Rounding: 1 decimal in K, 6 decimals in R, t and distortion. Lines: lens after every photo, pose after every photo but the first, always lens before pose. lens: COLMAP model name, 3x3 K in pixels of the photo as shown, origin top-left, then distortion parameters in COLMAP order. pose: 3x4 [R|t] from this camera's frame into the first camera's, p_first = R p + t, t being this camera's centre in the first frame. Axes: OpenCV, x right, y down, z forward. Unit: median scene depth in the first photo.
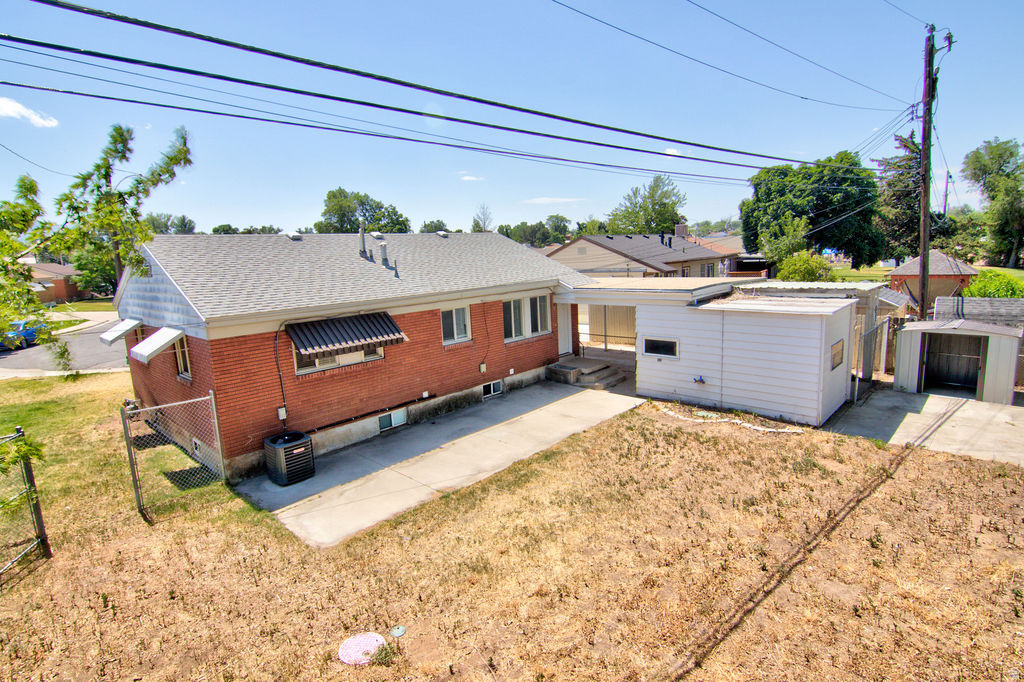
lens RADIAL K [[522.2, 0, 512.0], [0, 522.2, 337.1], [0, 0, 1]] dist [-0.000812, 0.000036]
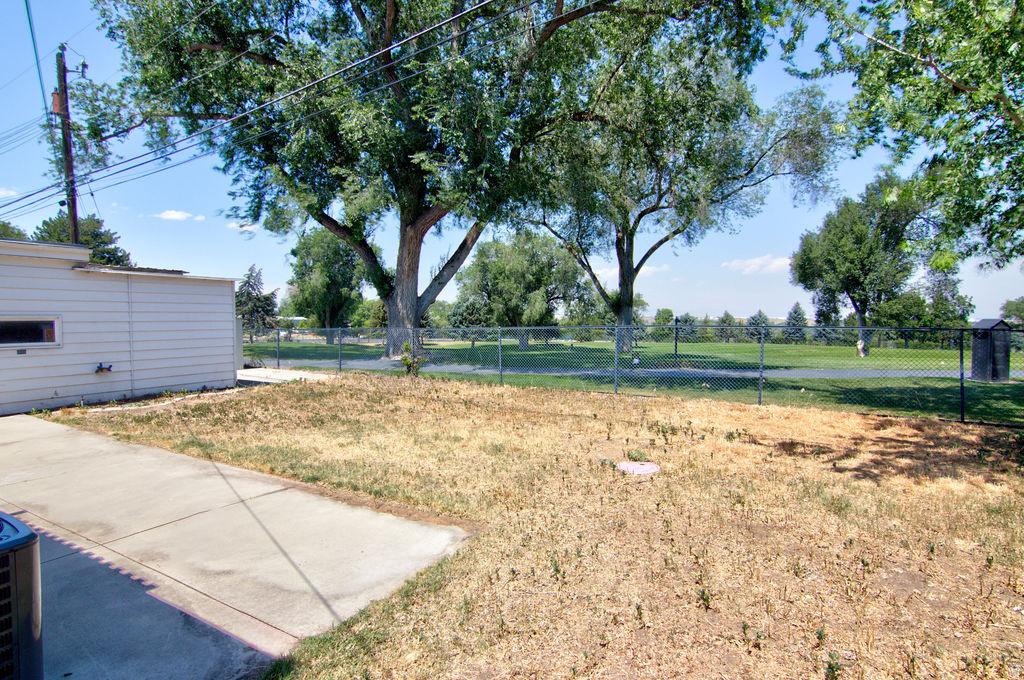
lens RADIAL K [[534.6, 0, 505.7], [0, 534.6, 337.6], [0, 0, 1]] dist [0.001910, -0.000217]
pose [[-0.242333, 0.009864, 0.970143, -0.556236], [0.166155, 0.985597, 0.031483, 0.116425], [-0.955859, 0.168824, -0.240482, 0.646327]]
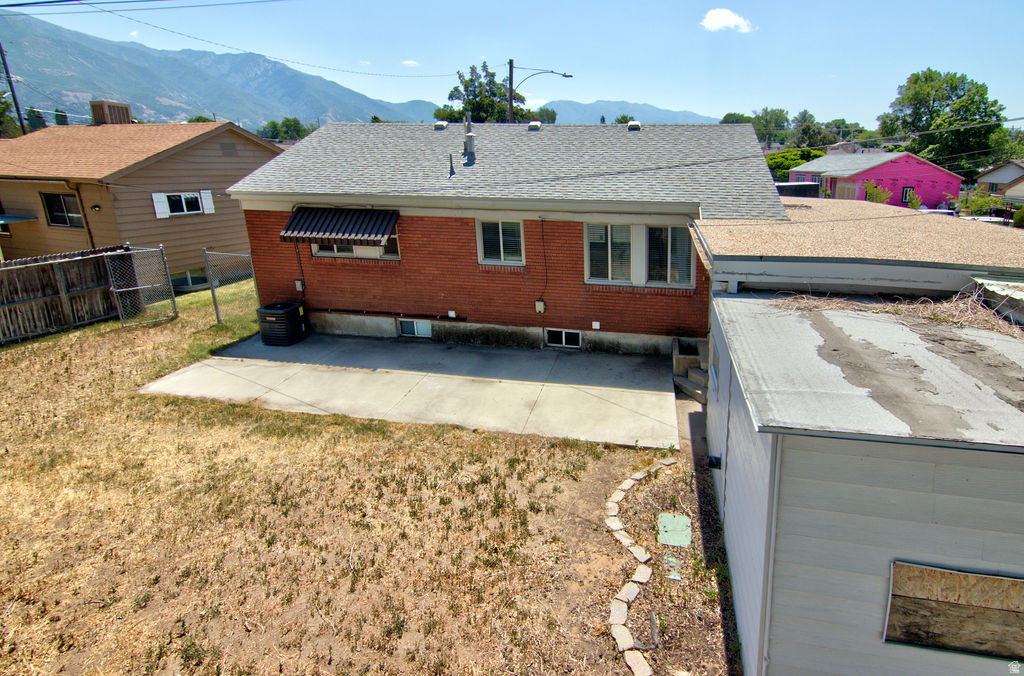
lens RADIAL K [[534.7, 0, 552.7], [0, 534.7, 302.9], [0, 0, 1]] dist [0.001370, 0.000129]
pose [[0.544663, 0.268162, -0.794627, 0.649279], [-0.172838, 0.963053, 0.206532, -0.124688], [0.820652, 0.024851, 0.570888, 0.652911]]
